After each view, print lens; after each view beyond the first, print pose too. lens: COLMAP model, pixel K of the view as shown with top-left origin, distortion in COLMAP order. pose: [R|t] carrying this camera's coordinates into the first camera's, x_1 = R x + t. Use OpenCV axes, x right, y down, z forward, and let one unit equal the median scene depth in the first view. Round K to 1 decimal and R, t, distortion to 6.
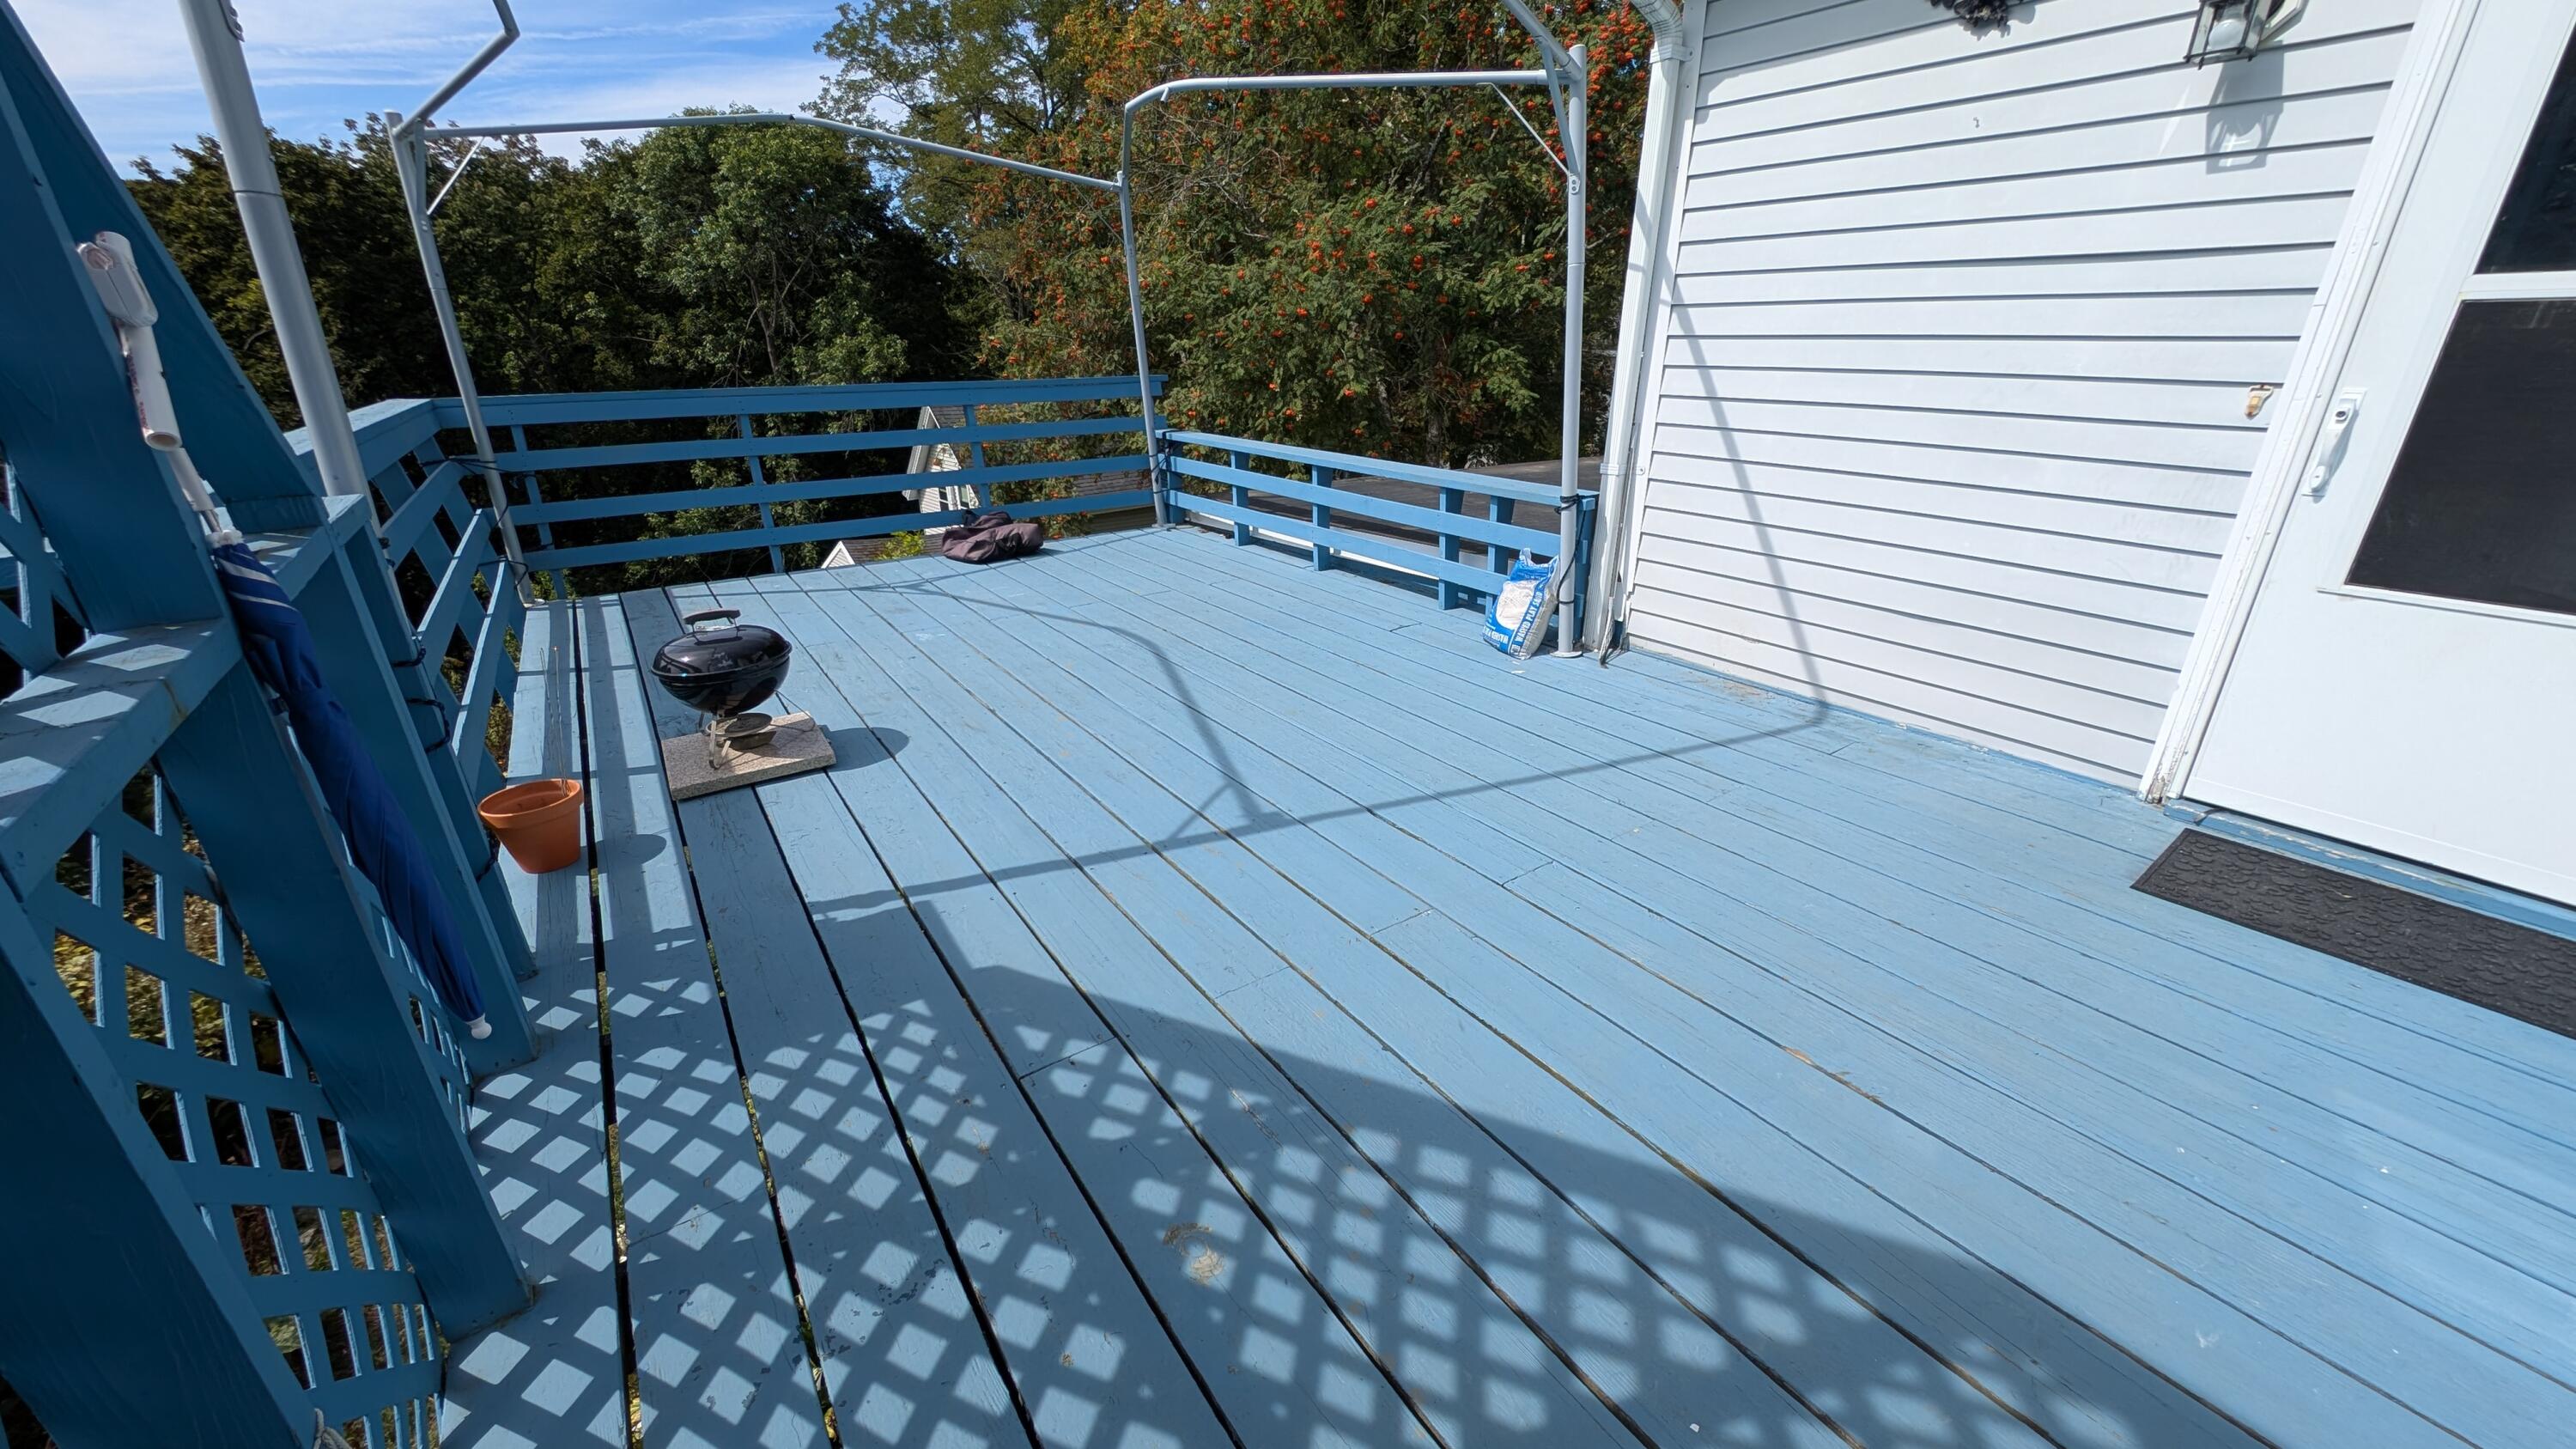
lens RADIAL K [[963.7, 0, 1281.9], [0, 963.7, 719.2], [0, 0, 1]] dist [0.010481, -0.000259]
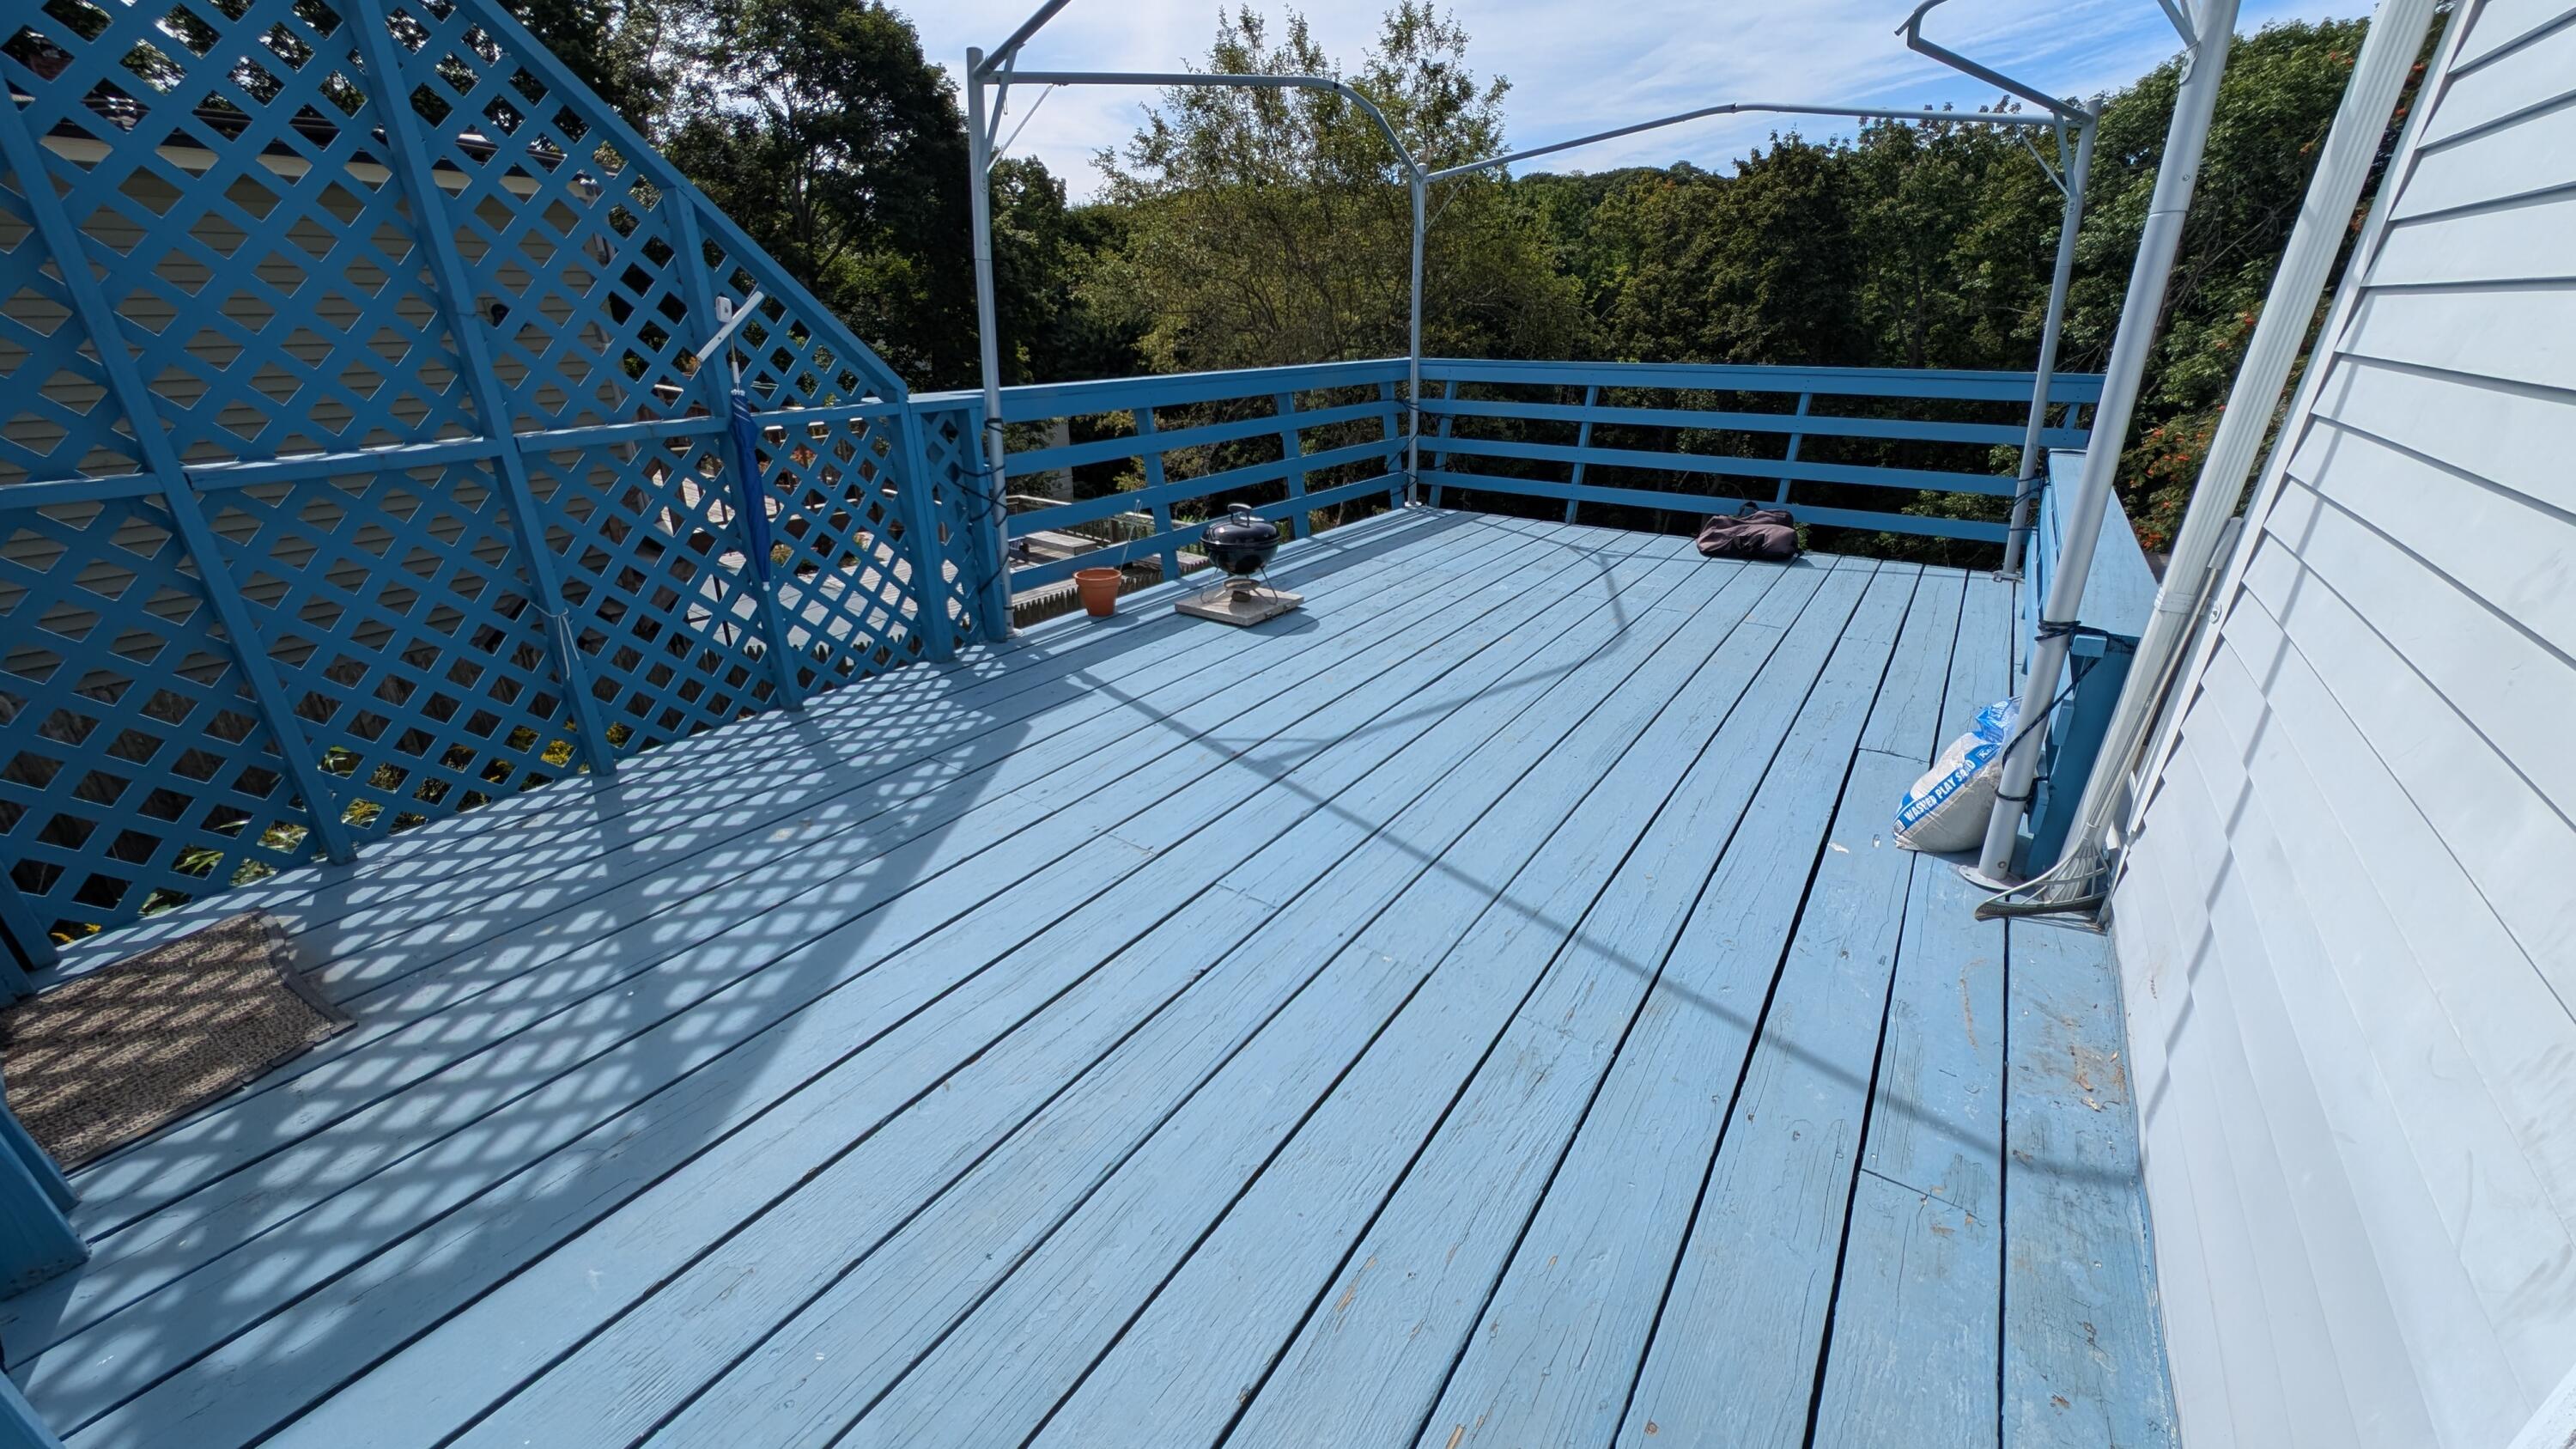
lens RADIAL K [[963.7, 0, 1284.0], [0, 963.7, 725.9], [0, 0, 1]] dist [0.010481, -0.000259]
pose [[0.340267, 0.377569, -0.861197, 1.457787], [-0.349749, 0.900957, 0.256812, -0.358955], [0.872865, 0.213818, 0.438620, 0.807122]]
